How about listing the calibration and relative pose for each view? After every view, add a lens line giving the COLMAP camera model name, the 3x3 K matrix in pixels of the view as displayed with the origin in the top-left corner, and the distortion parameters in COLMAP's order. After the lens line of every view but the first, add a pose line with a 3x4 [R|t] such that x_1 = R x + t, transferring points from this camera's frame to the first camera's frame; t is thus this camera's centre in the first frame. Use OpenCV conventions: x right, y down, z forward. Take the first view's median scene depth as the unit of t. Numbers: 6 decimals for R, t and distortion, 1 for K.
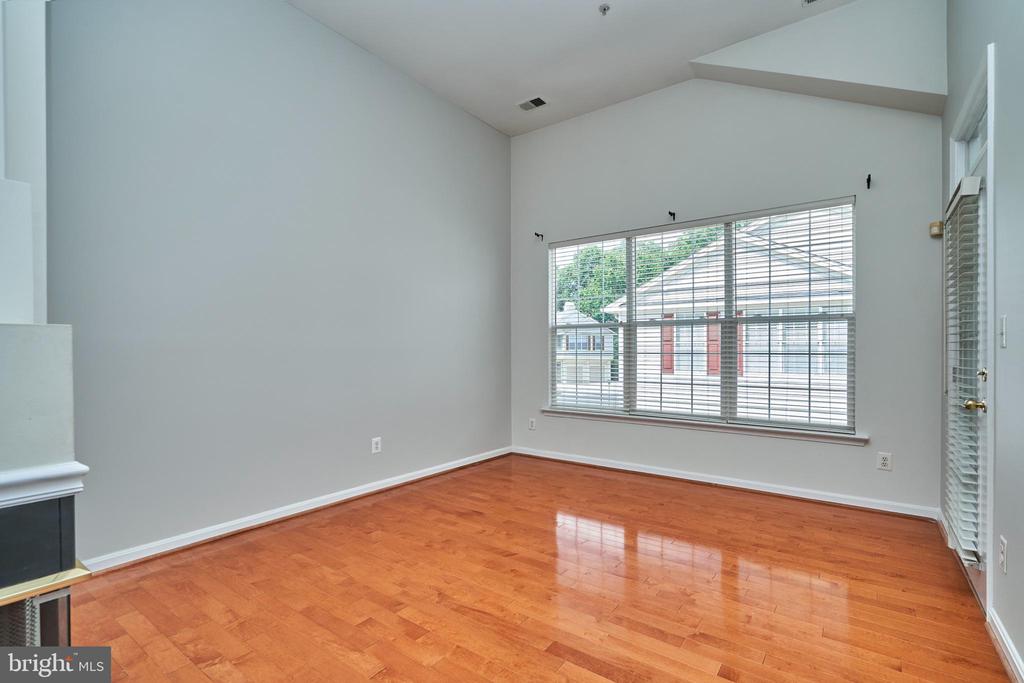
lens RADIAL K [[483.3, 0, 511.7], [0, 483.3, 347.7], [0, 0, 1]] dist [0.002890, 0.000208]
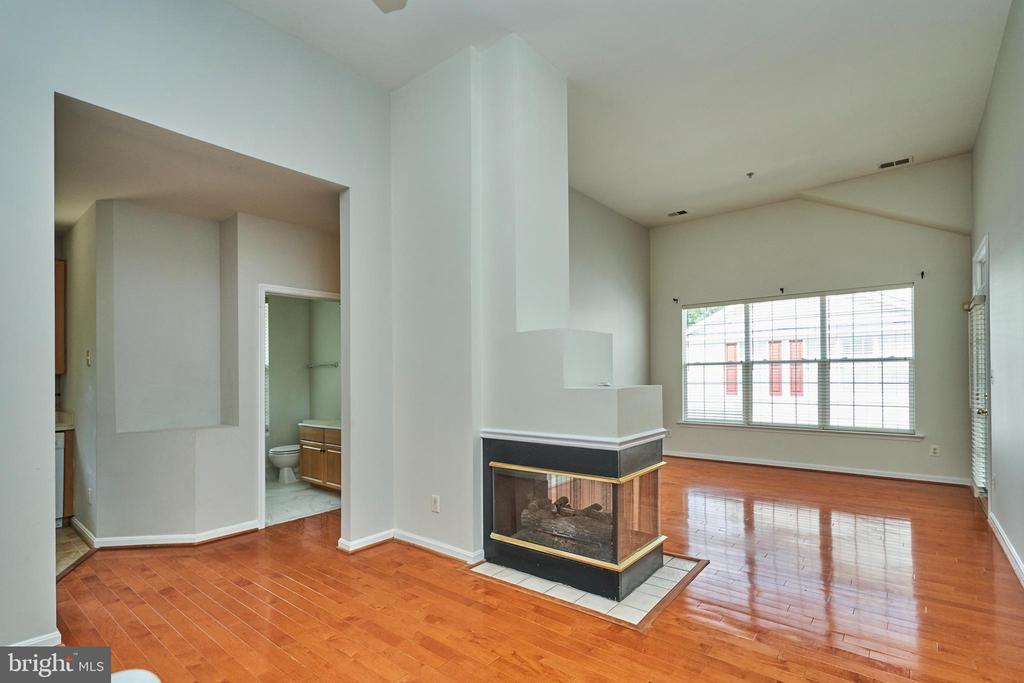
lens RADIAL K [[483.3, 0, 503.7], [0, 483.3, 369.5], [0, 0, 1]] dist [0.002890, 0.000208]
pose [[0.997558, -0.010826, -0.068994, -0.432351], [0.010818, 0.999941, -0.000496, -0.039647], [0.068995, -0.000251, 0.997617, -0.558514]]
